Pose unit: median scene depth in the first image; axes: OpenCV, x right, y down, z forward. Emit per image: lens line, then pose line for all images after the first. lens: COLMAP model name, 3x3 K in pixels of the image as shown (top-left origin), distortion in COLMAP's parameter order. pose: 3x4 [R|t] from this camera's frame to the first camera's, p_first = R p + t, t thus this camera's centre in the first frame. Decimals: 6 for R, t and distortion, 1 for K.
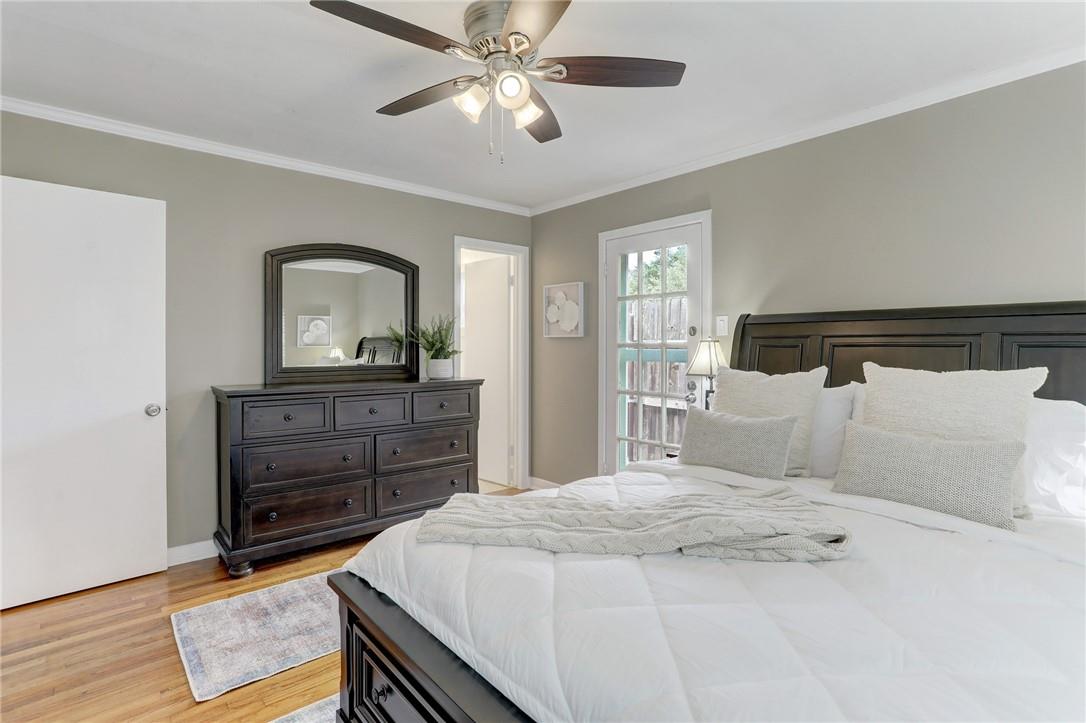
lens RADIAL K [[531.8, 0, 540.7], [0, 531.8, 351.1], [0, 0, 1]] dist [-0.059635, 0.035761]
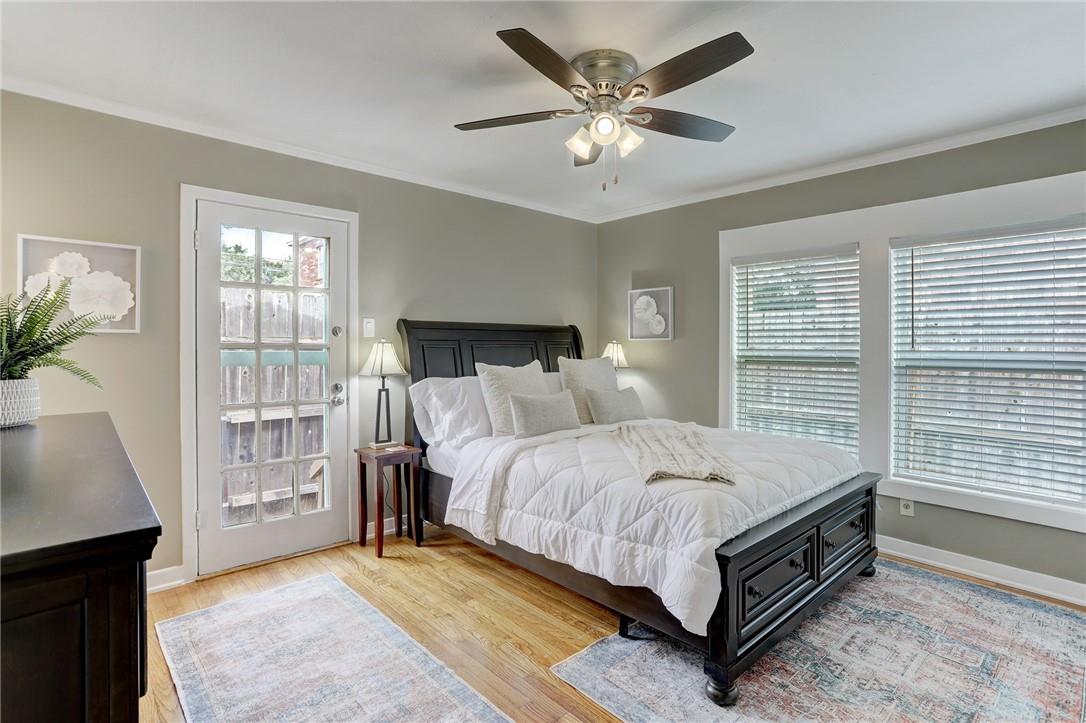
lens RADIAL K [[531.8, 0, 540.7], [0, 531.8, 351.1], [0, 0, 1]] dist [-0.059635, 0.035761]
pose [[-0.030653, -0.018865, 0.999352, -0.681965], [0.002937, 0.999816, 0.018963, -0.019066], [-0.999526, 0.003517, -0.030591, 0.655950]]
